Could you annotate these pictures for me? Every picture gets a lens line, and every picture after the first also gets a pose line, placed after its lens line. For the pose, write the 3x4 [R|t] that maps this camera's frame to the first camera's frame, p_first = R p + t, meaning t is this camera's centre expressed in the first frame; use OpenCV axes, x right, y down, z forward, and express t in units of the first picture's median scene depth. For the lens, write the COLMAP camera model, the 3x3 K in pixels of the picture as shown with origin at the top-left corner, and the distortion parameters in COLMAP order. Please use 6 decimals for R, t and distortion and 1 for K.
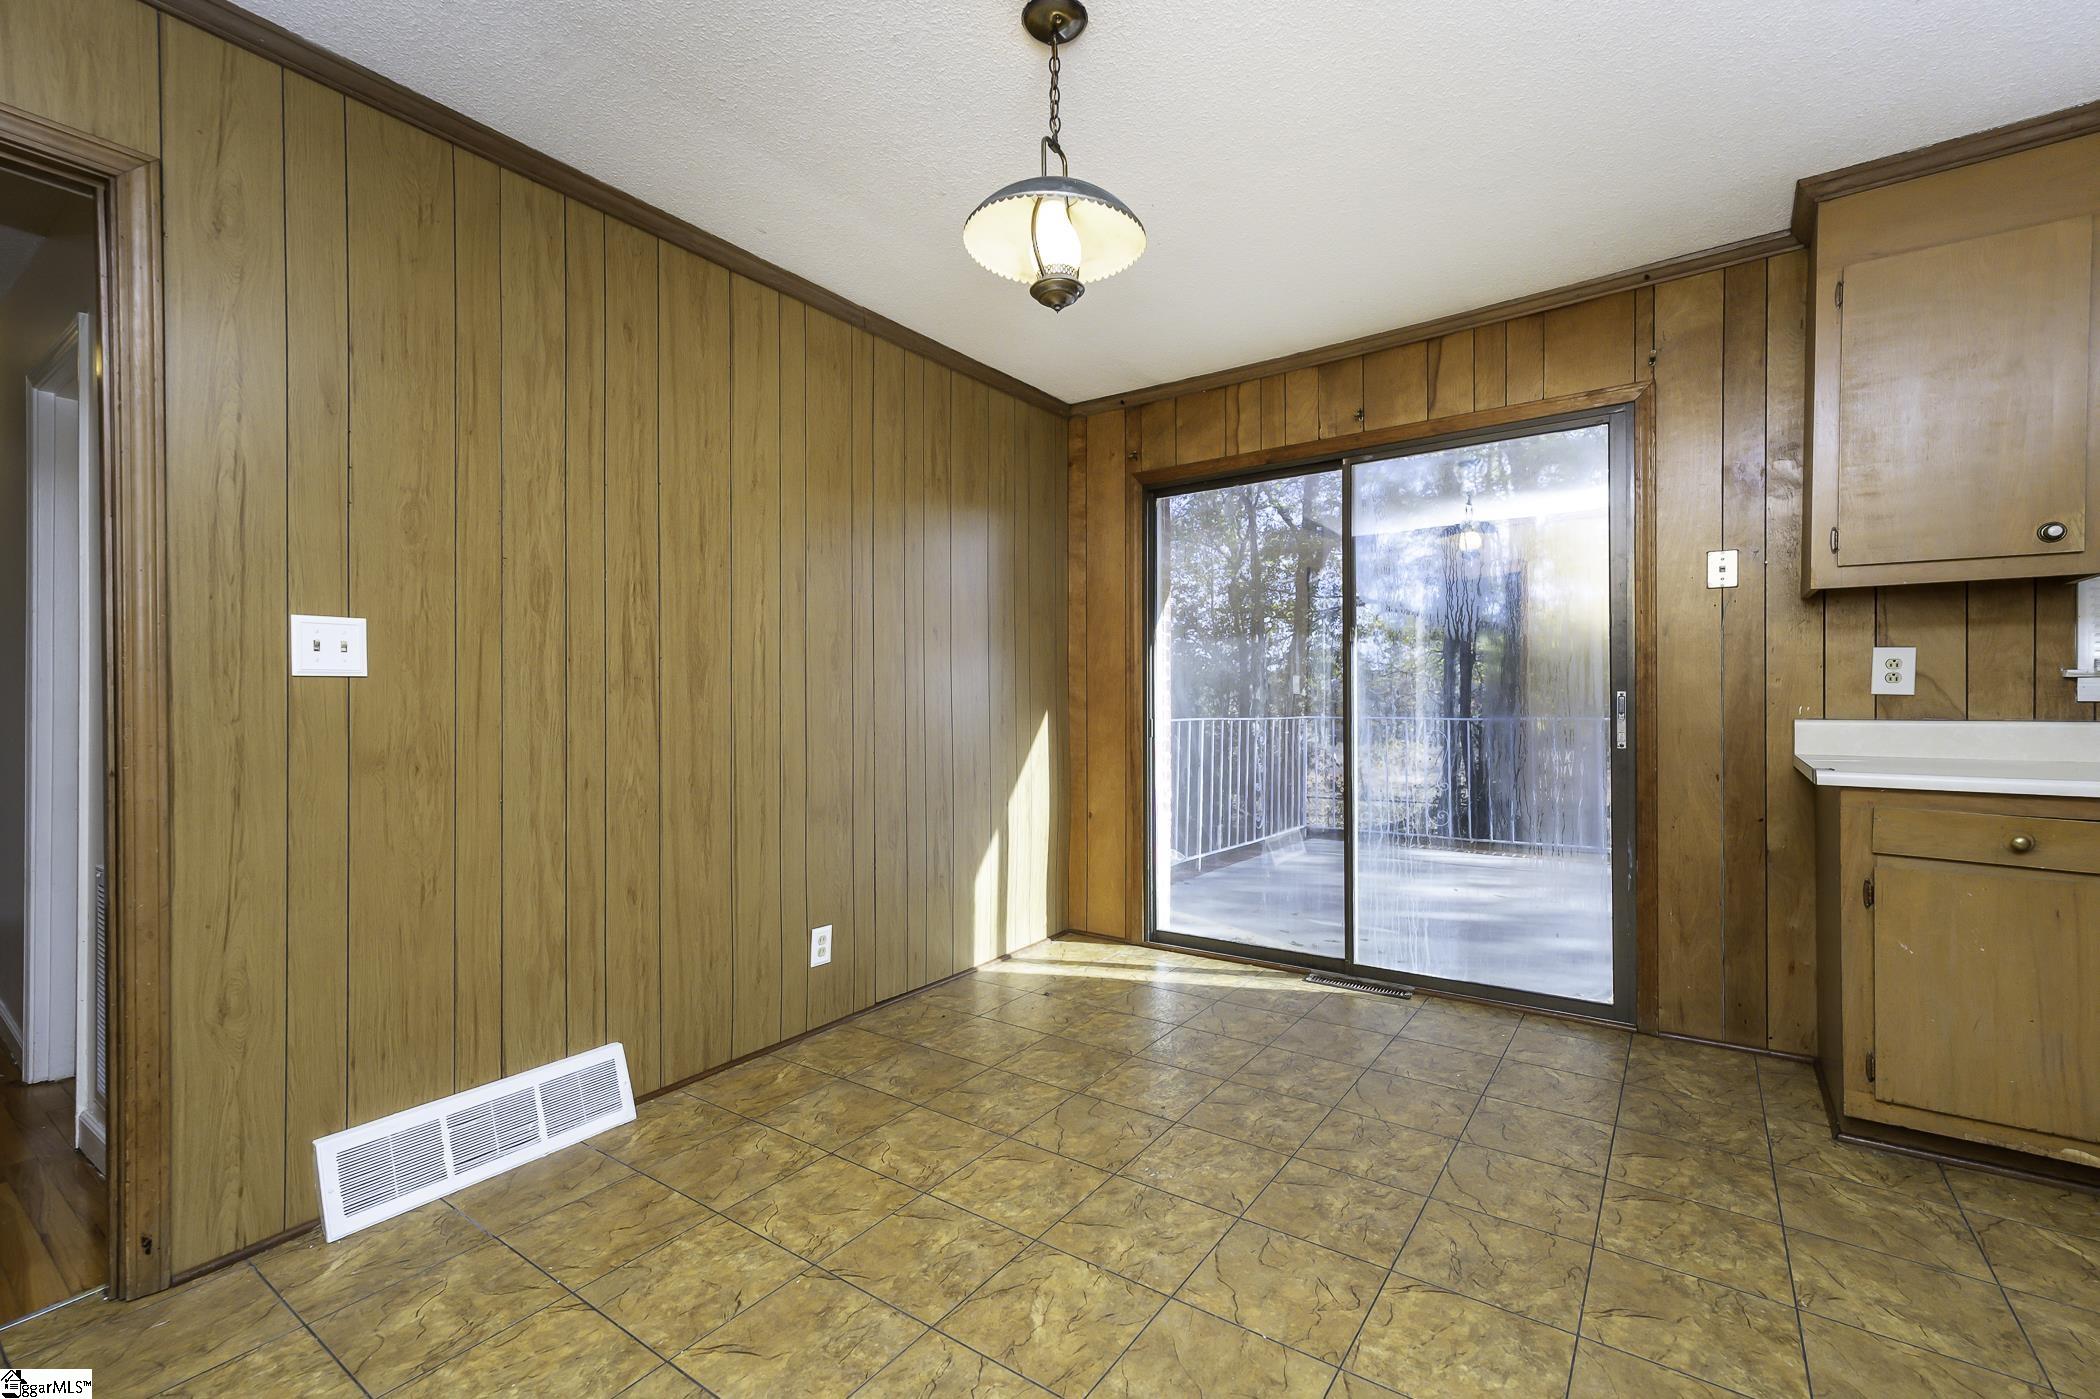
lens RADIAL K [[900.1, 0, 1050.0], [0, 900.1, 699.5], [0, 0, 1]] dist [0.007037, 0.000566]
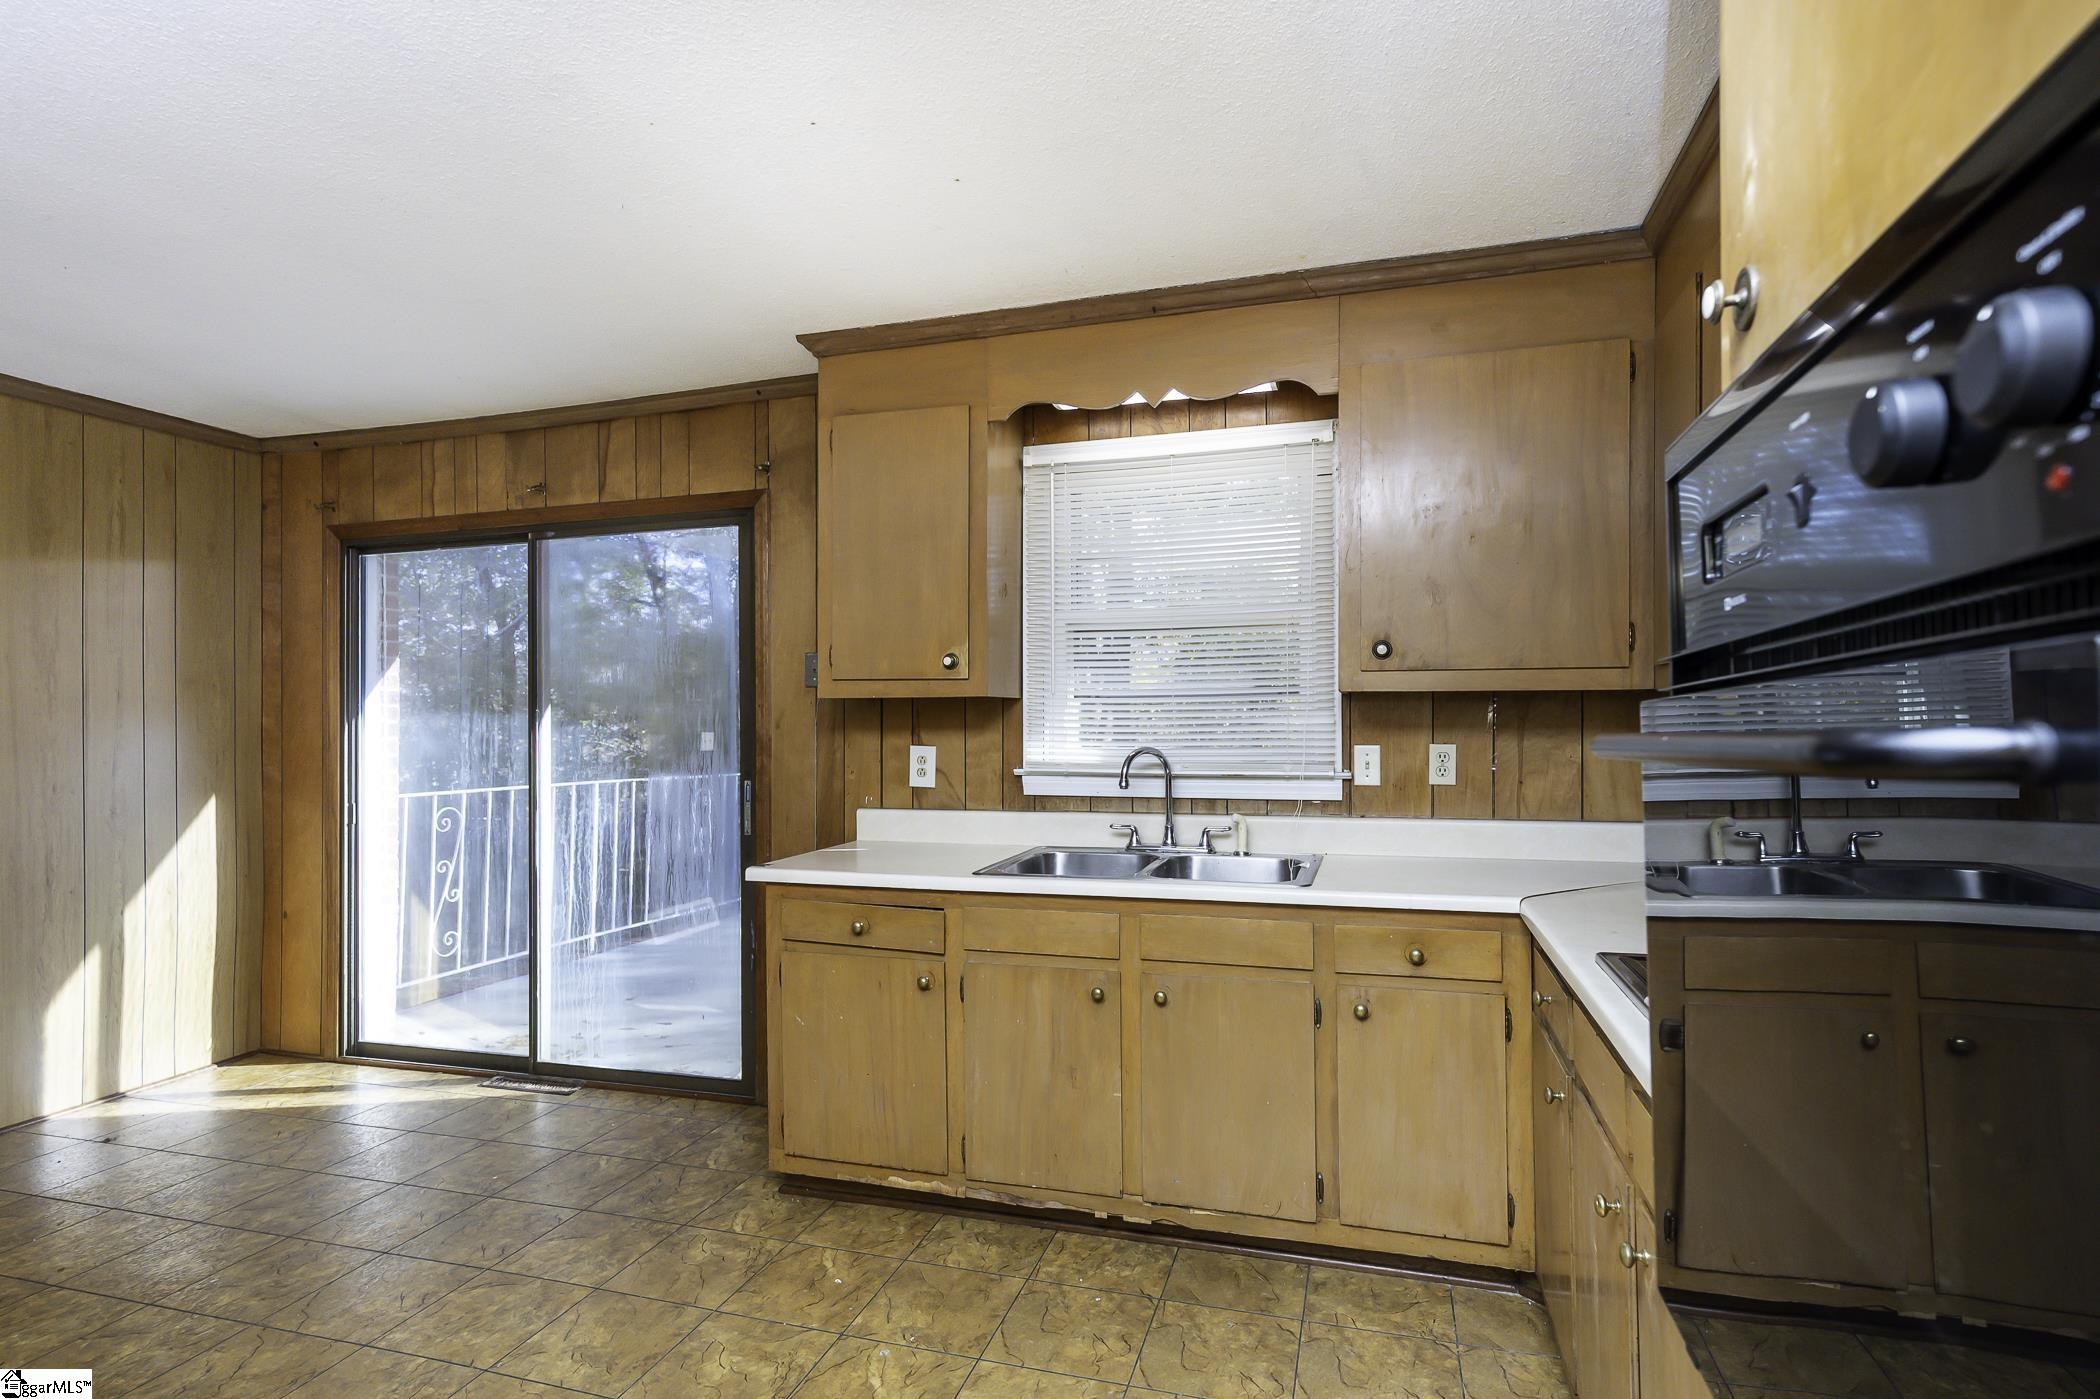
lens RADIAL K [[1015.5, 0, 1054.9], [0, 1015.5, 724.8], [0, 0, 1]] dist [0.003352, 0.001794]
pose [[0.942867, 0.001546, 0.333167, 0.489969], [0.000092, 0.999988, -0.004901, -0.058020], [-0.333171, 0.004652, 0.942855, -0.199402]]
